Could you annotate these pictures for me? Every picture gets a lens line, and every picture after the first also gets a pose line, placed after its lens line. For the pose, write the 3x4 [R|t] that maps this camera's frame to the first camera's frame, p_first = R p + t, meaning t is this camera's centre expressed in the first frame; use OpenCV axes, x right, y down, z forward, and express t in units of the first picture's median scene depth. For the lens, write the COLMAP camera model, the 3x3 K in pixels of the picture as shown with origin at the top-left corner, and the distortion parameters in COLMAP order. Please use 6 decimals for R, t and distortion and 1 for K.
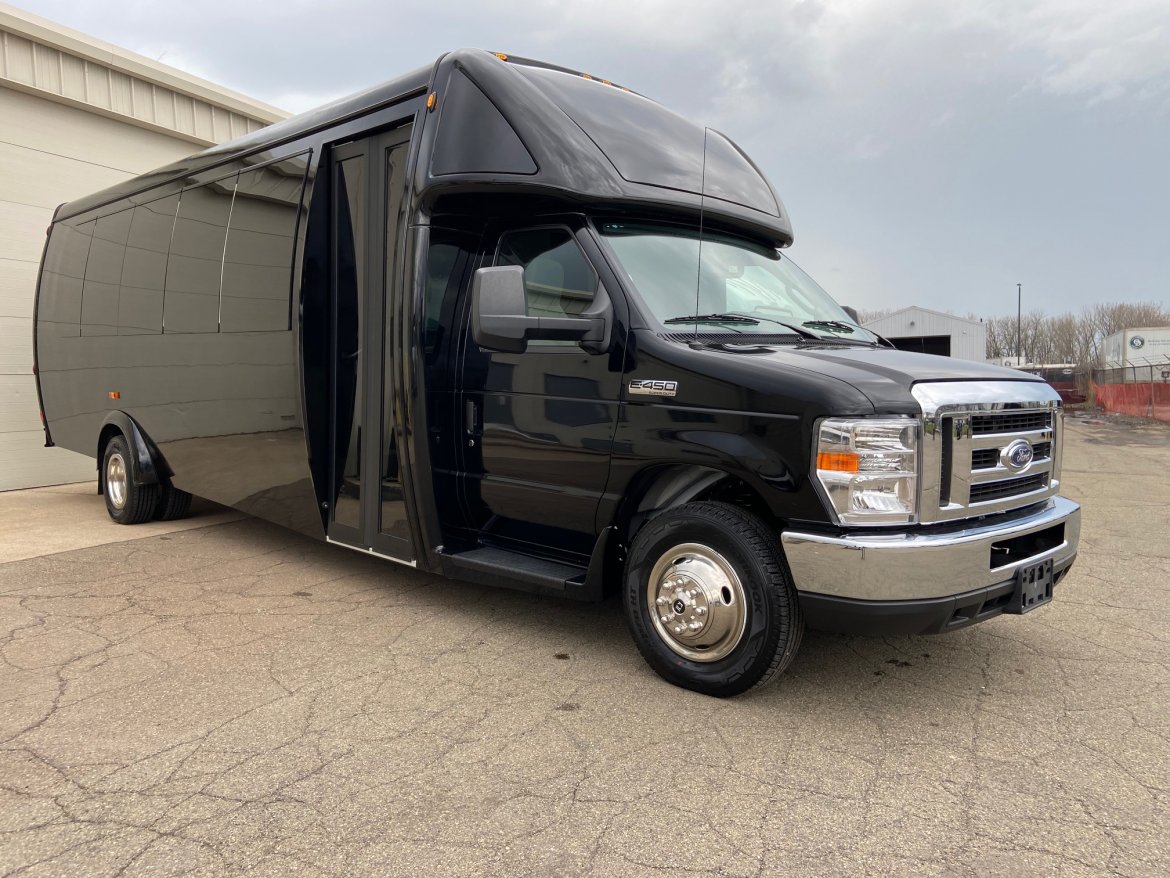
lens RADIAL K [[869.6, 0, 595.5], [0, 869.6, 437.0], [0, 0, 1]] dist [0.139889, -0.174183]
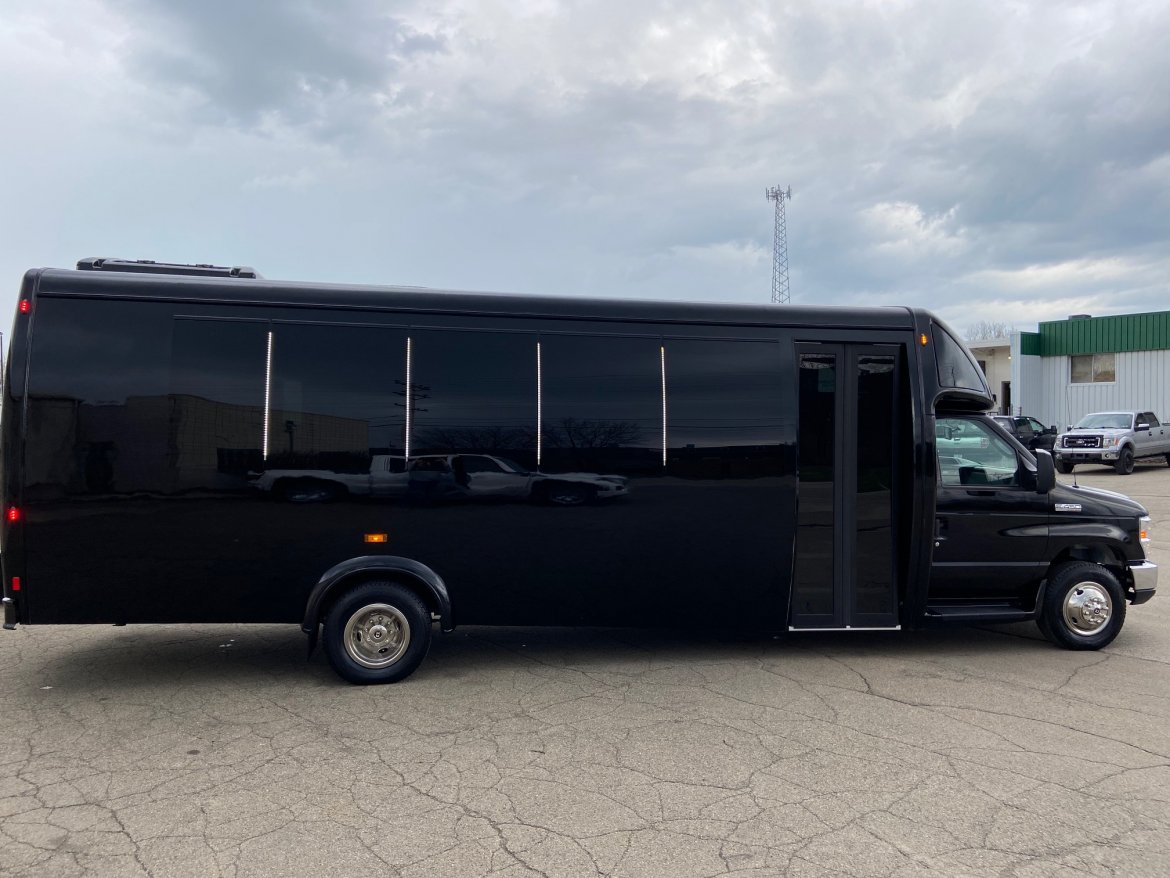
lens RADIAL K [[865.1, 0, 585.0], [0, 865.1, 439.0], [0, 0, 1]] dist [0.142787, -0.177707]
pose [[0.586129, -0.017966, 0.810018, -2.098175], [0.054074, 0.998393, -0.016984, -0.222940], [-0.808411, 0.053755, 0.586158, 0.618785]]
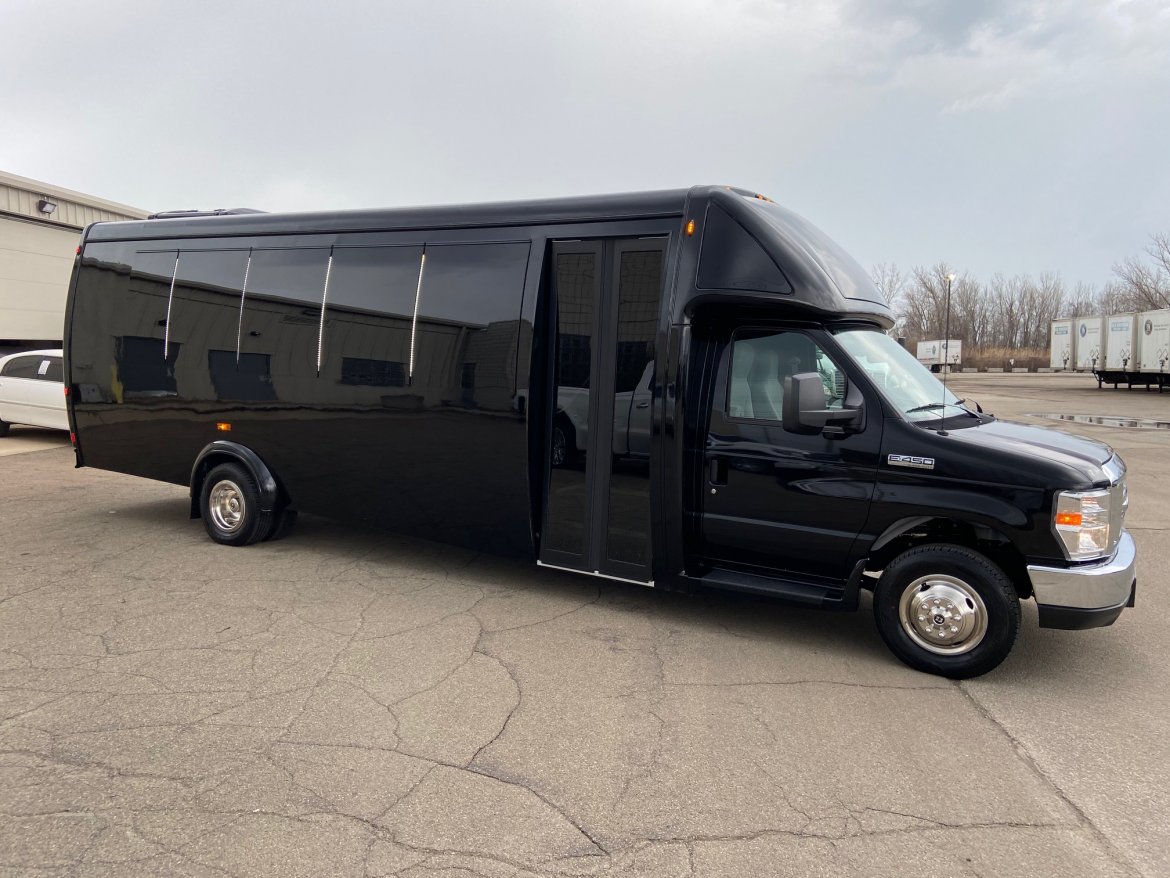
lens RADIAL K [[865.1, 0, 585.0], [0, 865.1, 439.0], [0, 0, 1]] dist [0.142787, -0.177707]
pose [[0.970060, -0.010831, 0.242623, -0.715201], [0.001677, 0.999280, 0.037907, -0.134258], [-0.242859, -0.036365, 0.969380, -0.223428]]
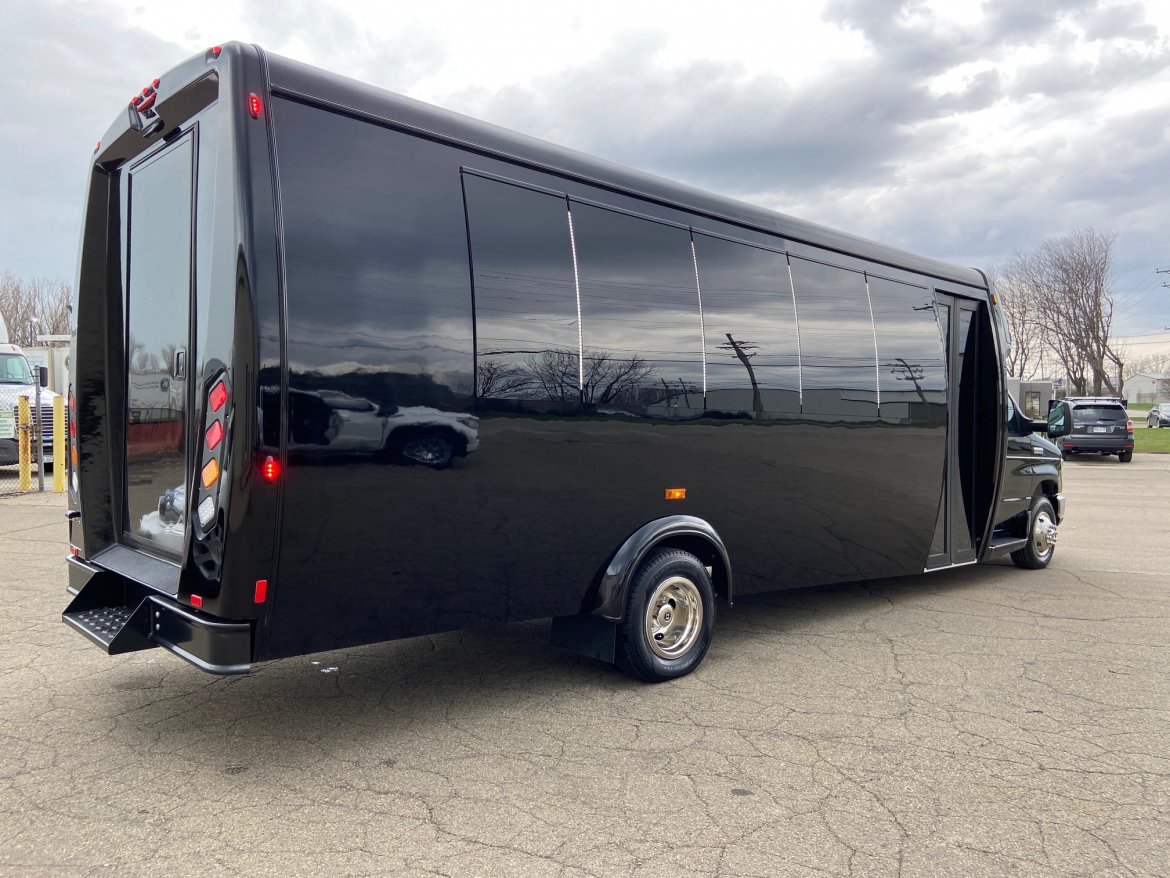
lens RADIAL K [[865.1, 0, 585.0], [0, 865.1, 439.0], [0, 0, 1]] dist [0.142787, -0.177707]
pose [[0.046970, -0.038675, 0.998147, -2.280597], [0.045795, 0.998283, 0.036525, -0.219717], [-0.997846, 0.043995, 0.048661, 1.955015]]
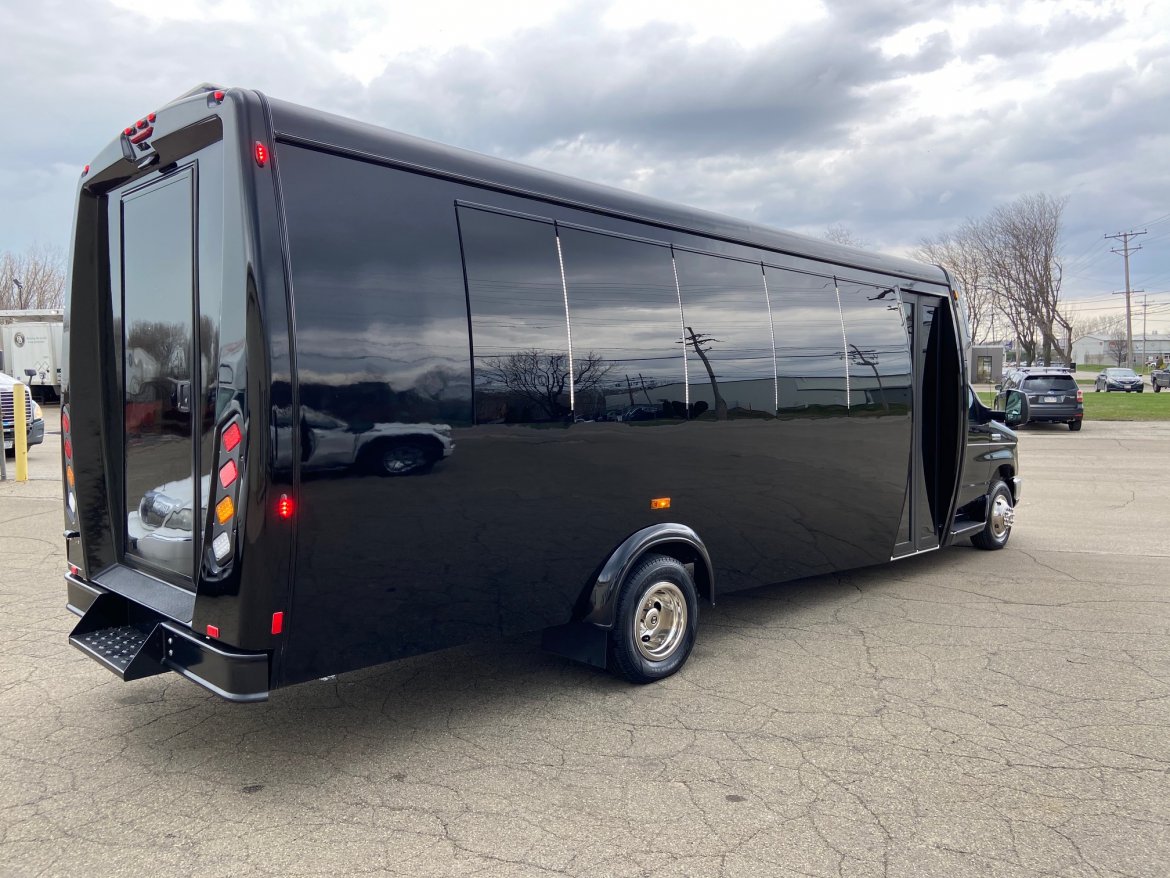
lens RADIAL K [[865.4, 0, 577.2], [0, 865.4, 430.7], [0, 0, 1]] dist [0.148172, -0.188600]
pose [[0.008887, -0.068018, 0.997645, -2.324211], [0.057738, 0.996054, 0.067395, -0.293247], [-0.998292, 0.057003, 0.012779, 1.991760]]
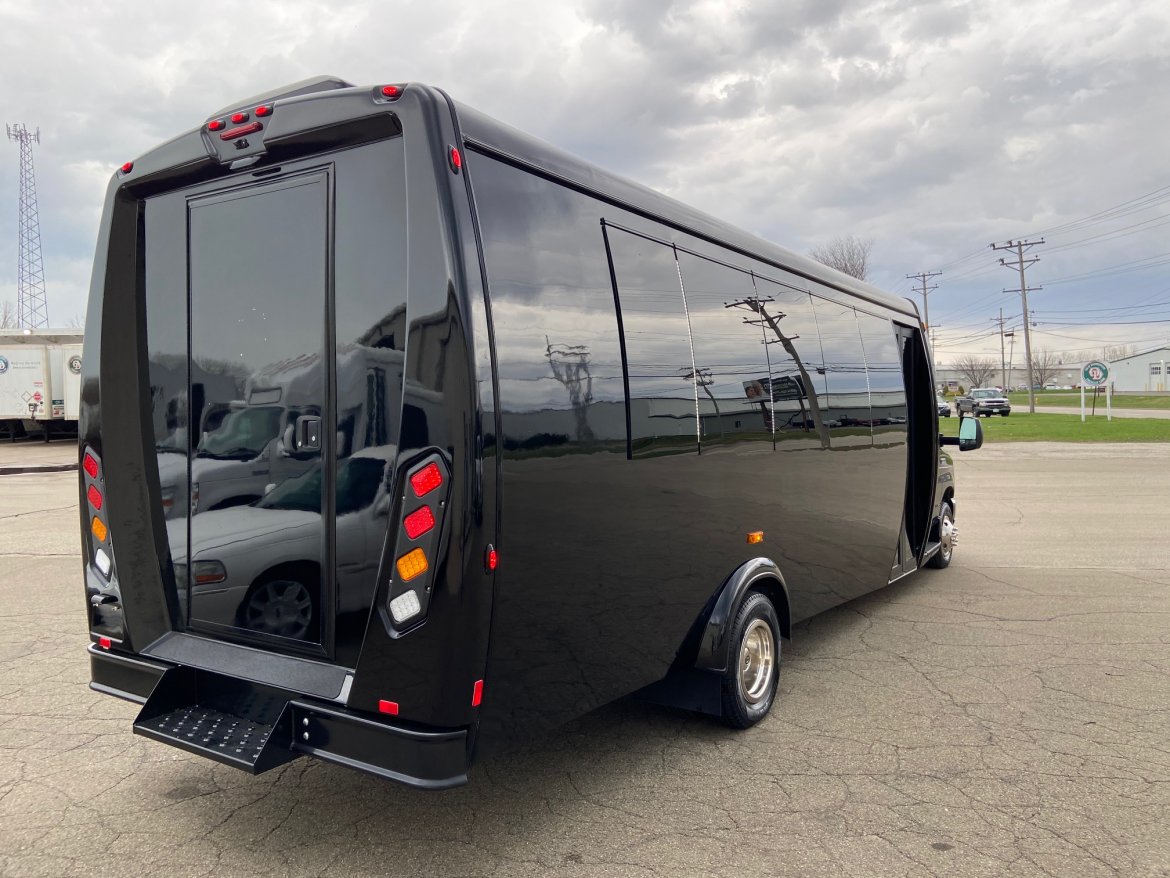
lens RADIAL K [[870.1, 0, 584.7], [0, 870.1, 443.3], [0, 0, 1]] dist [0.138983, -0.170723]
pose [[-0.188357, -0.049771, 0.980839, -2.214325], [0.059802, 0.996281, 0.062038, -0.318610], [-0.980278, 0.070342, -0.184680, 2.358358]]
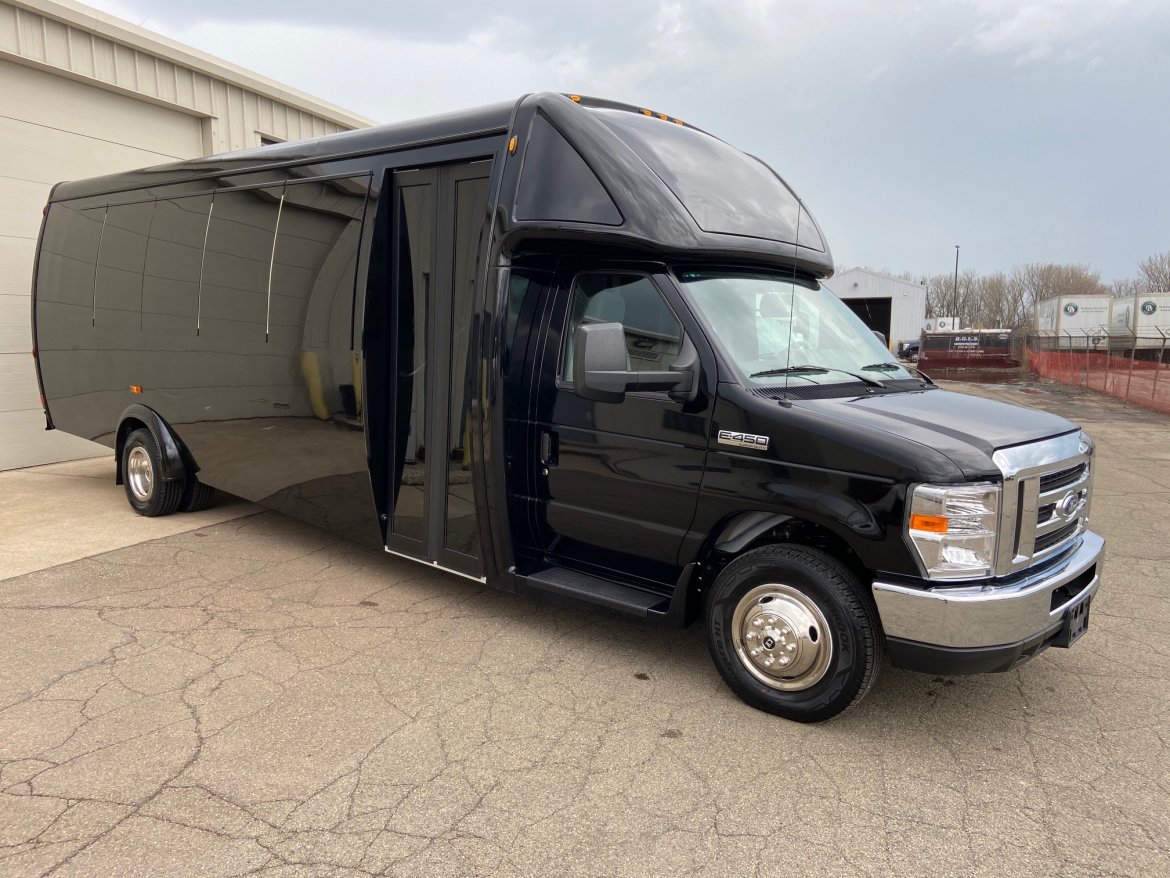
lens RADIAL K [[870.1, 0, 584.7], [0, 870.1, 443.3], [0, 0, 1]] dist [0.138983, -0.170723]
pose [[0.998105, 0.010234, 0.060669, -0.178766], [-0.014154, 0.997816, 0.064523, -0.108922], [-0.059877, -0.065260, 0.996070, -0.065812]]
